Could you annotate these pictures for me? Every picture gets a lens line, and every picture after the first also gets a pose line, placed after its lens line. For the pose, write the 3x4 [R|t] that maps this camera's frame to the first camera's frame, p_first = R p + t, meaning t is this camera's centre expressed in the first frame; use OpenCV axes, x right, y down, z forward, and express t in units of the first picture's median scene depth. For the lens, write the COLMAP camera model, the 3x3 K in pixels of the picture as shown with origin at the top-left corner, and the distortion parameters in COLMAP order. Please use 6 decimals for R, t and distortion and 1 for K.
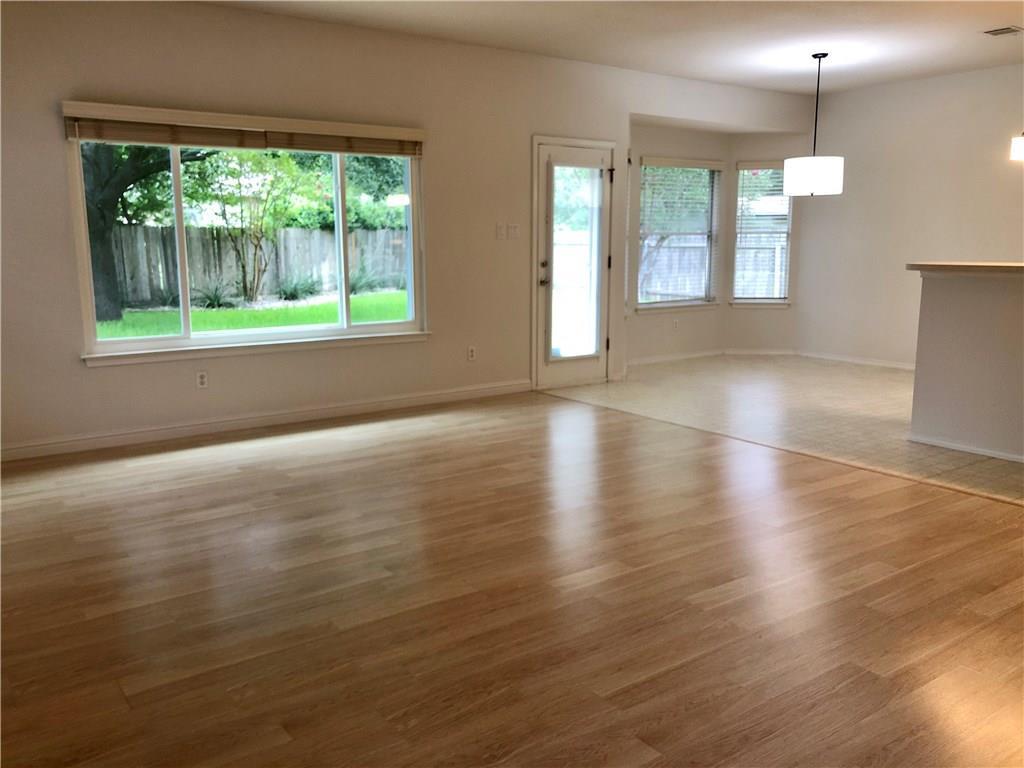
lens RADIAL K [[840.1, 0, 536.0], [0, 840.1, 386.6], [0, 0, 1]] dist [0.090454, -0.138983]
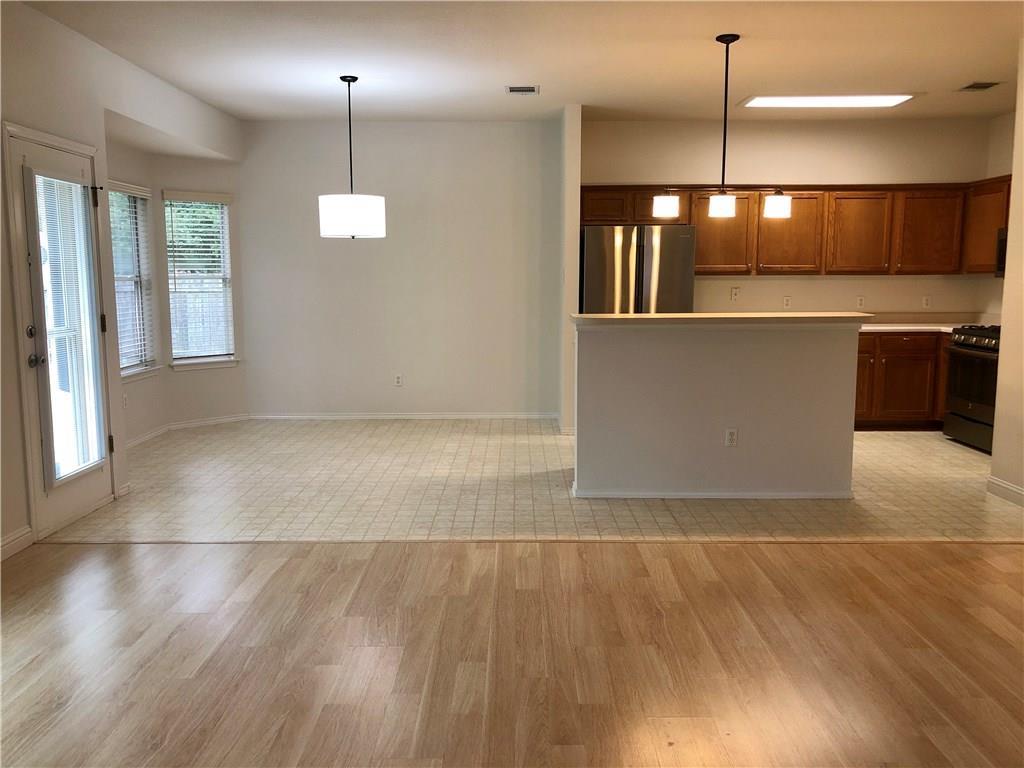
lens RADIAL K [[823.2, 0, 512.0], [0, 823.2, 384.0], [0, 0, 1]] dist [0.056327, -0.093895]
pose [[0.603453, -0.103806, 0.790613, -0.312727], [0.137762, 0.990153, 0.024856, -0.092542], [-0.785409, 0.093917, 0.611811, 0.446098]]
